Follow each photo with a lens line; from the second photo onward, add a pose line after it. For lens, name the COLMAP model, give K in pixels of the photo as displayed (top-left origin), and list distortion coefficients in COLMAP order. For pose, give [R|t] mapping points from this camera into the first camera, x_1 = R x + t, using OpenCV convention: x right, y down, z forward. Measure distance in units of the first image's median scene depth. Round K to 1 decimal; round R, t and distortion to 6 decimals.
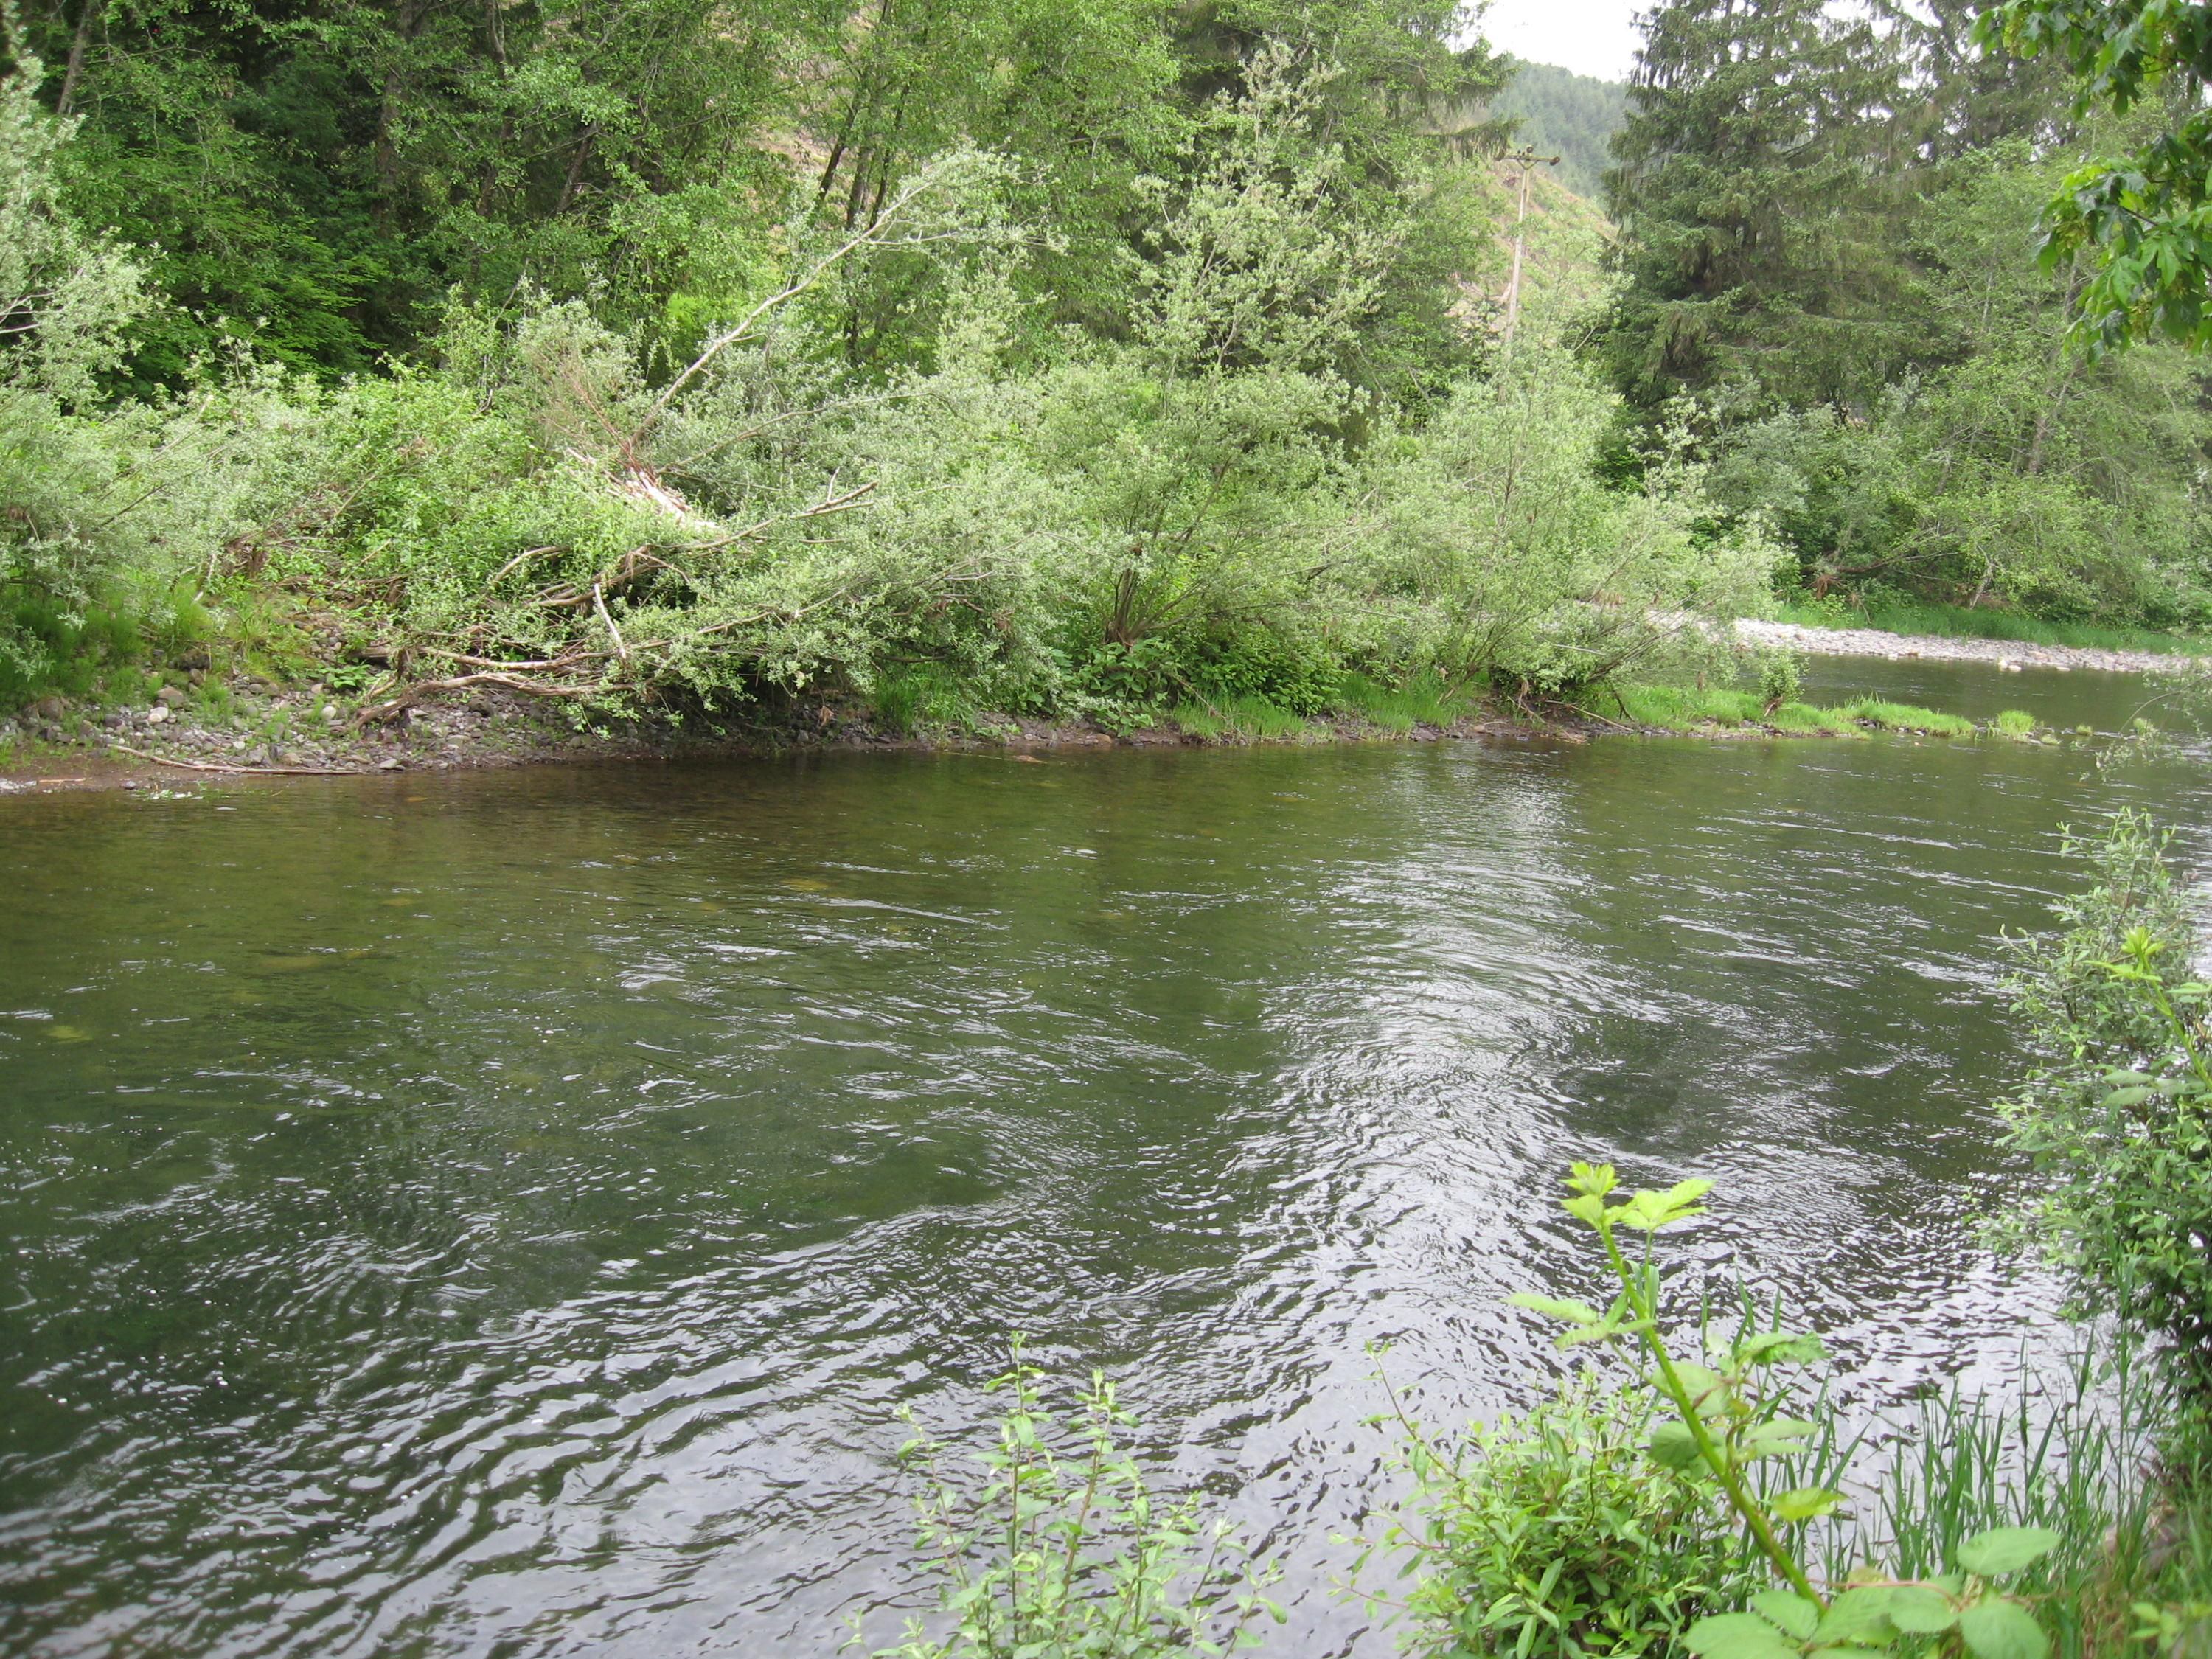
lens RADIAL K [[2318.2, 0, 1106.0], [0, 2318.2, 829.5], [0, 0, 1]] dist [-0.139106, 0.082742]
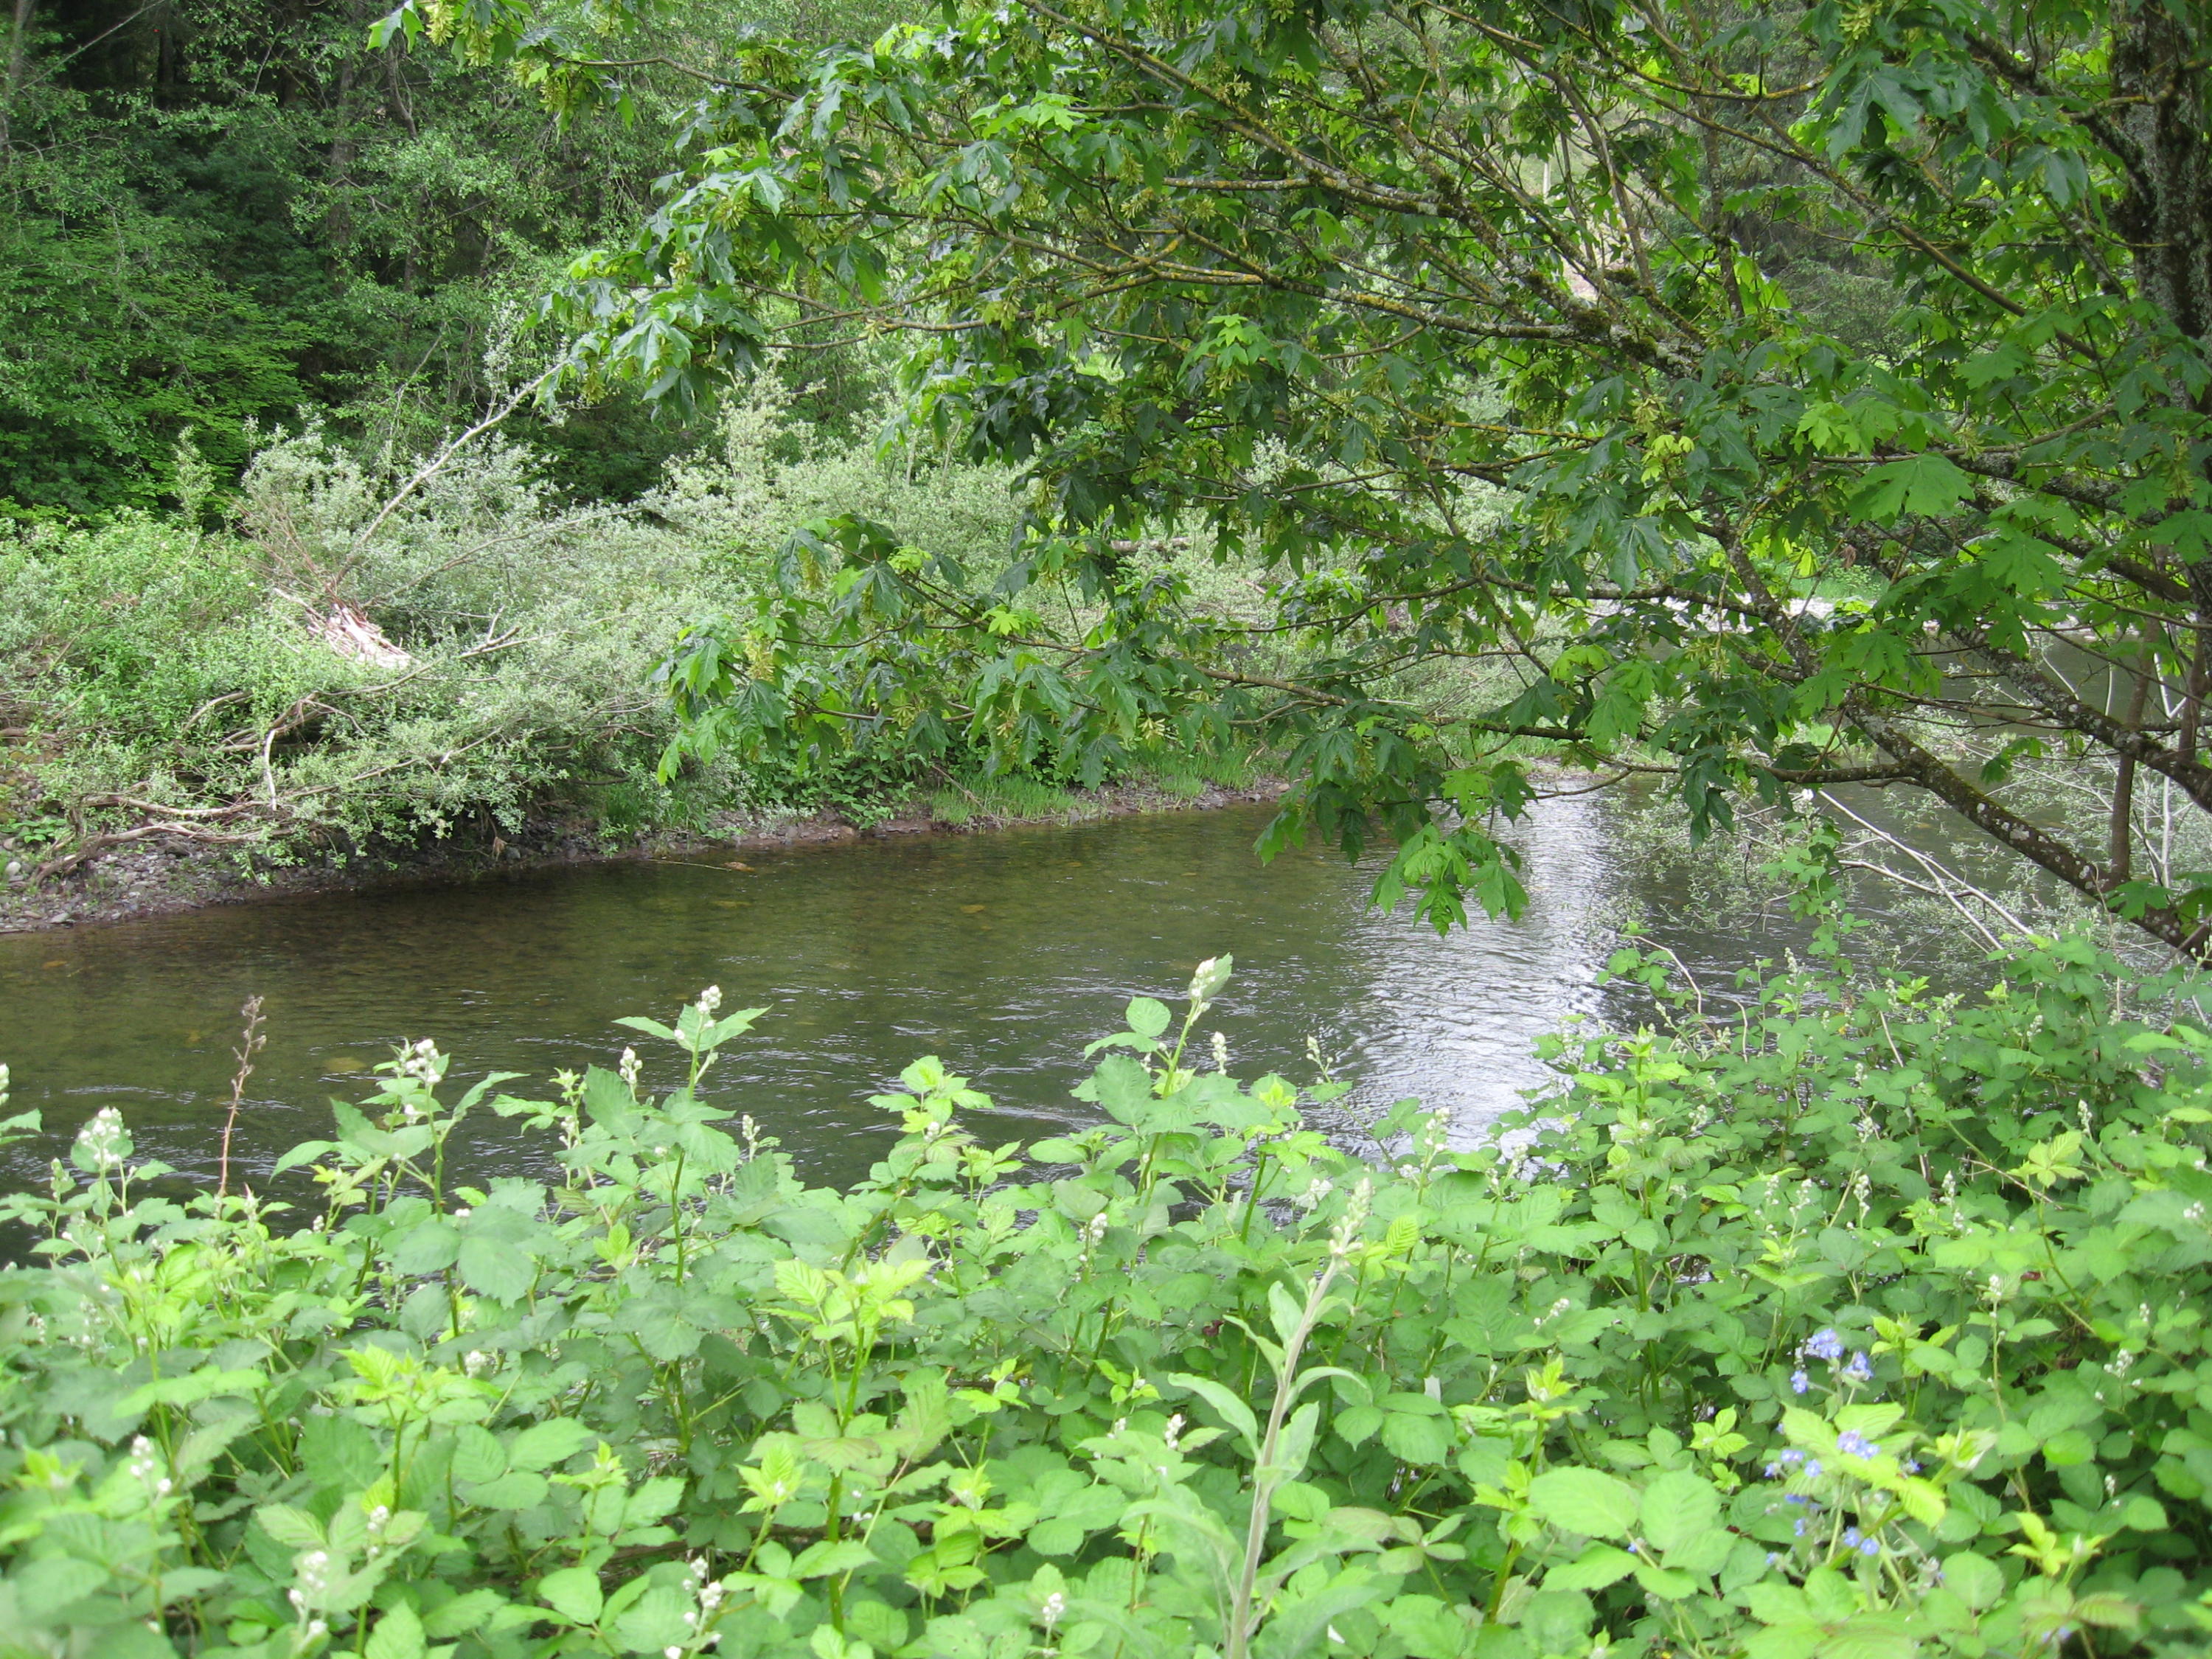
lens RADIAL K [[2318.2, 0, 1106.0], [0, 2318.2, 829.5], [0, 0, 1]] dist [-0.139106, 0.082742]
pose [[0.995109, -0.022725, -0.096136, 0.257874], [0.025864, 0.999168, 0.031527, -0.084532], [0.095340, -0.033859, 0.994869, -0.003696]]
